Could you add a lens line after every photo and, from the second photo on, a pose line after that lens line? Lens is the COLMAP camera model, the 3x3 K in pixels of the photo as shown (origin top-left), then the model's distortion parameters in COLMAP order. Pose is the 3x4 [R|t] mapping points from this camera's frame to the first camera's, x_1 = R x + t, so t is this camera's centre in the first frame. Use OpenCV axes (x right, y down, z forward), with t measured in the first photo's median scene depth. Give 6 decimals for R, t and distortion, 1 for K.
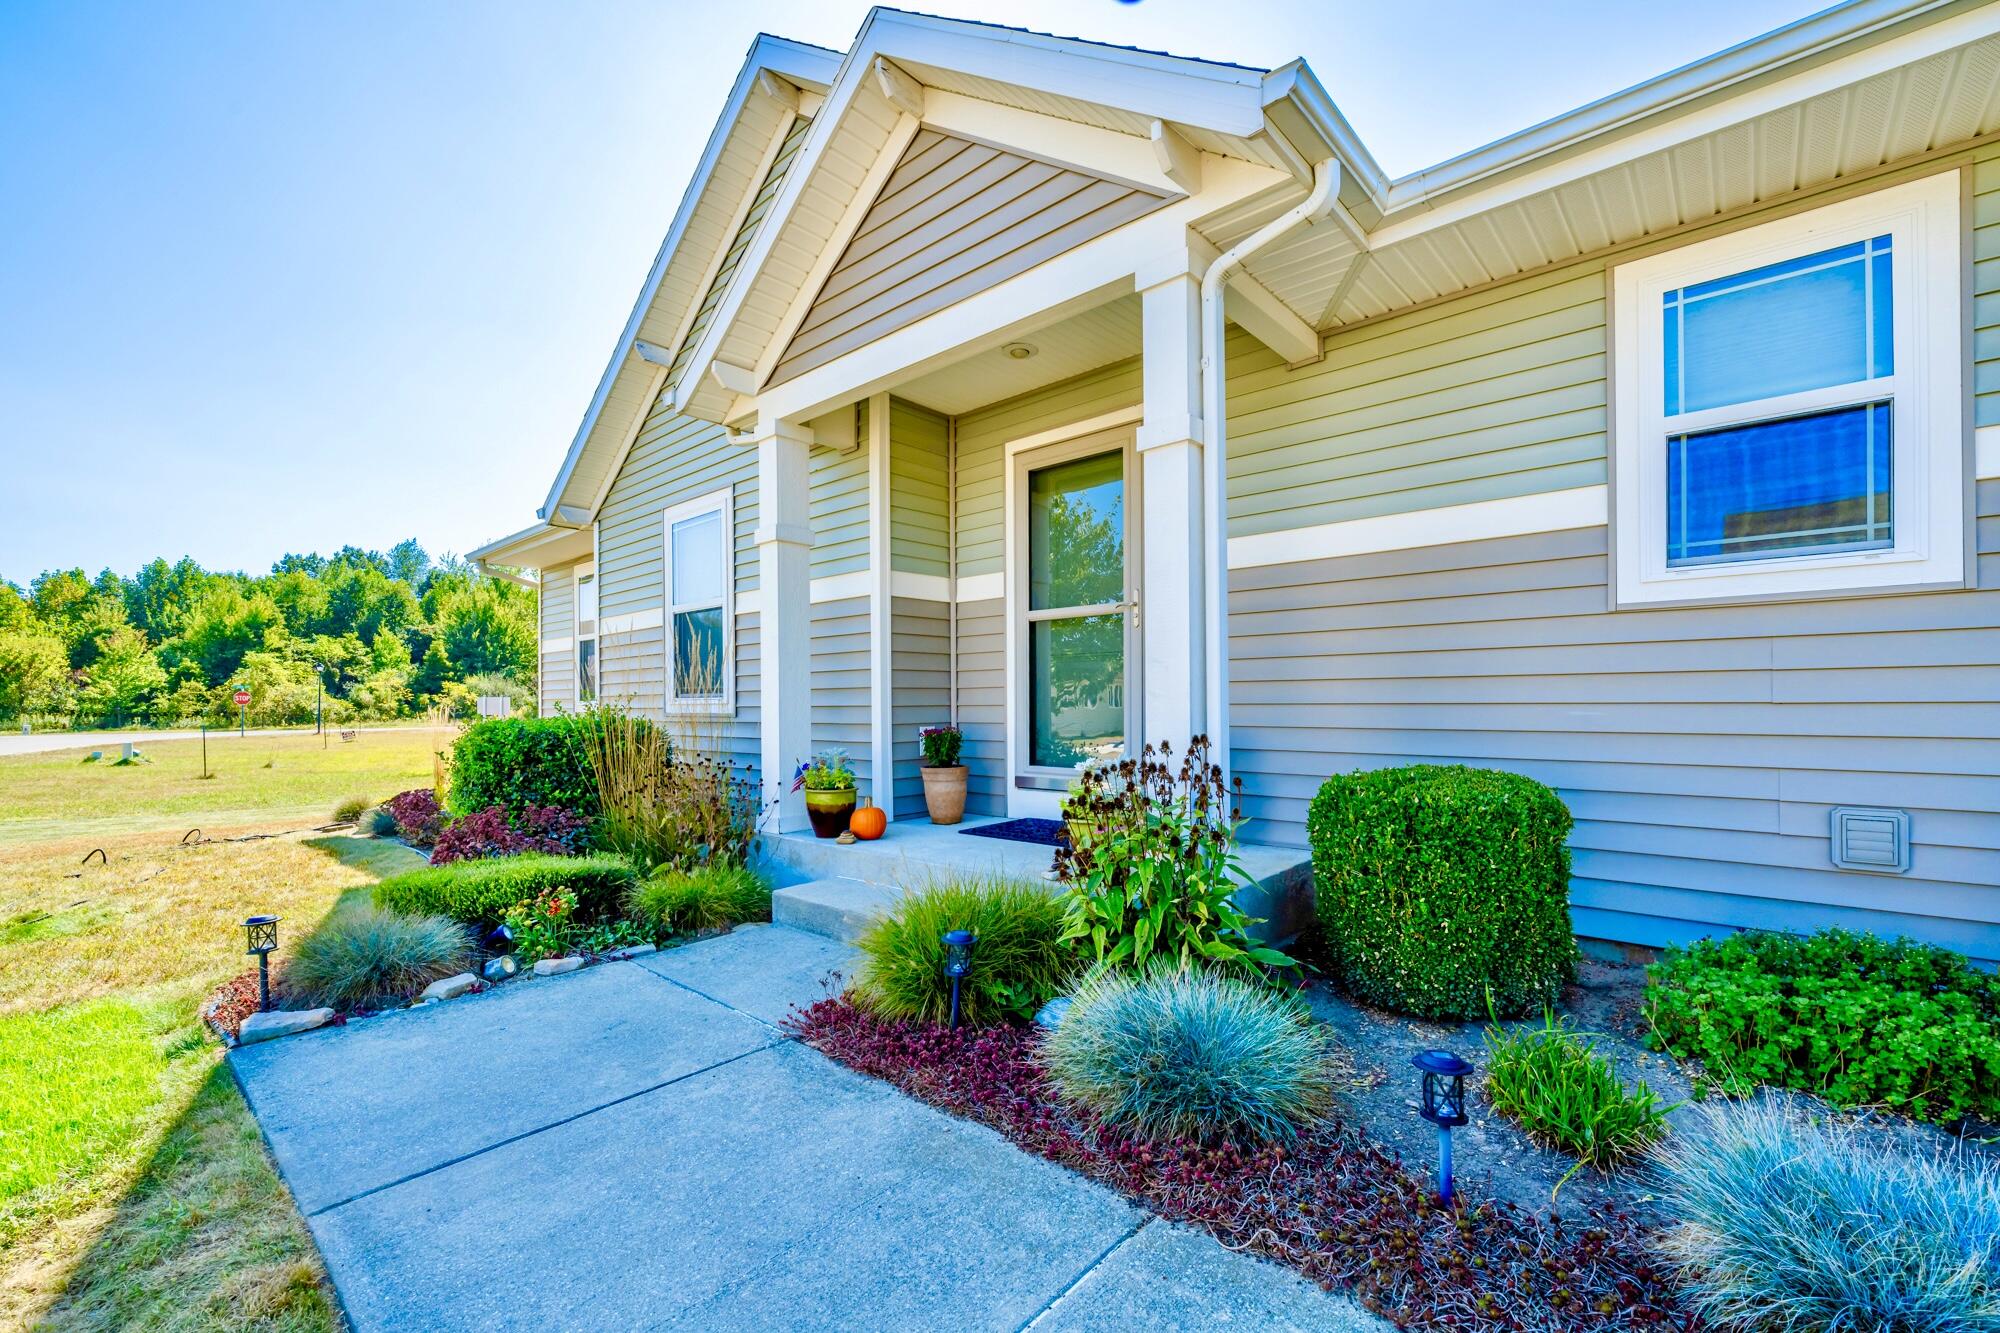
lens RADIAL K [[828.3, 0, 1018.3], [0, 828.3, 701.1], [0, 0, 1]] dist [0.000141, 0.000104]
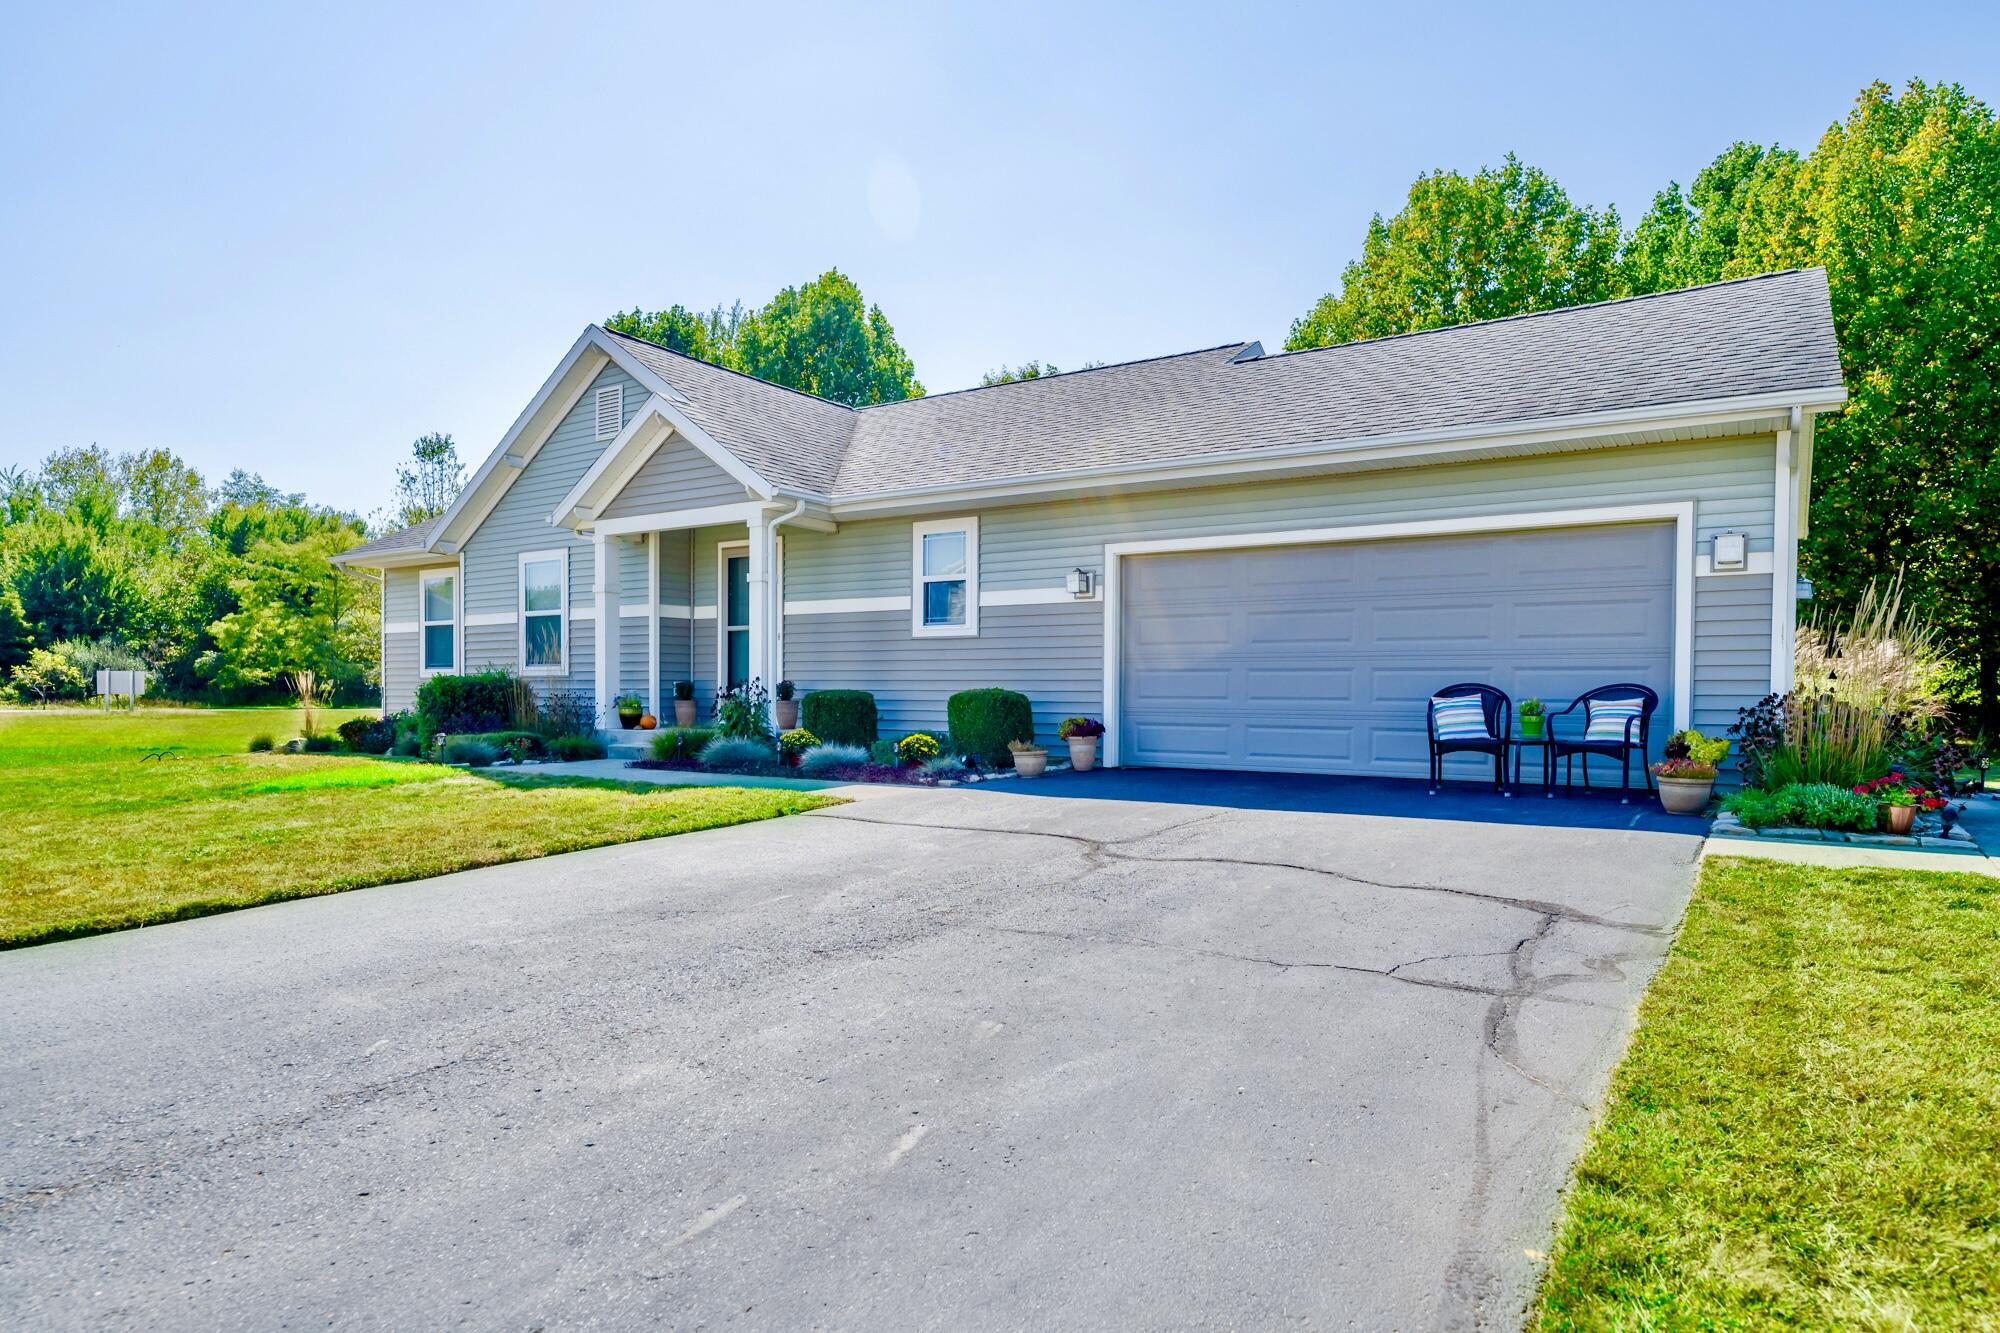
lens RADIAL K [[1155.0, 0, 999.2], [0, 1155.0, 706.3], [0, 0, 1]] dist [0.006604, 0.000479]
pose [[0.990930, 0.012190, 0.133823, 0.295586], [-0.013820, 0.999841, 0.011262, 0.049434], [-0.133664, -0.013009, 0.990941, -1.926470]]
